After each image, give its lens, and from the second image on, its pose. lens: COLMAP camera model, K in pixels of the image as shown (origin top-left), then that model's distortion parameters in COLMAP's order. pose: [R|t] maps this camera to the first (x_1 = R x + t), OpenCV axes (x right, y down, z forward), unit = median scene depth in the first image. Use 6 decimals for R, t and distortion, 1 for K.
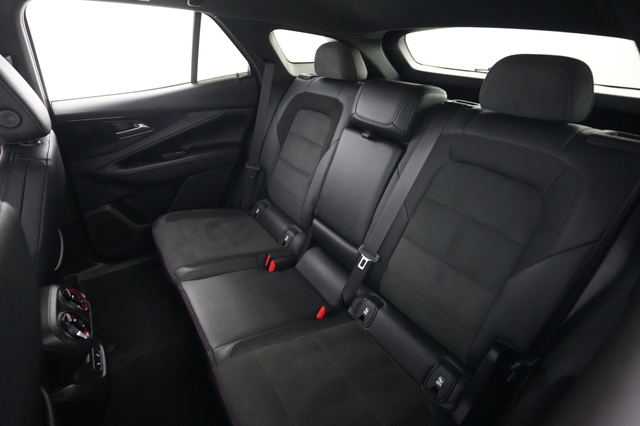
lens RADIAL K [[339.2, 0, 320.0], [0, 339.2, 213.0], [0, 0, 1]] dist [-0.004760, -0.000611]
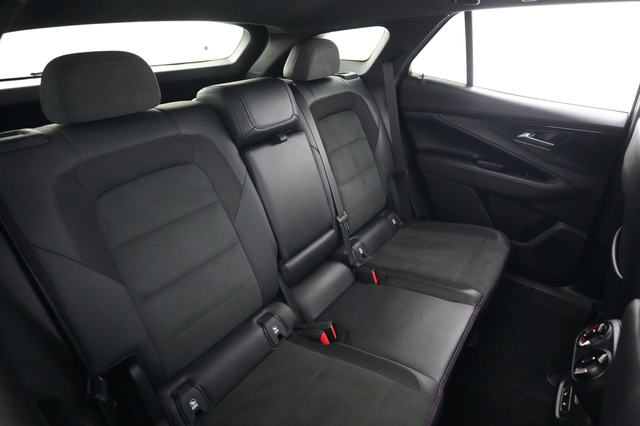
lens RADIAL K [[389.4, 0, 320.0], [0, 389.4, 213.0], [0, 0, 1]] dist [0.004100, 0.000677]
pose [[-0.369700, -0.430180, 0.823570, -0.722753], [0.432775, 0.704626, 0.562324, -0.529174], [-0.822209, 0.564311, -0.074329, 0.911853]]
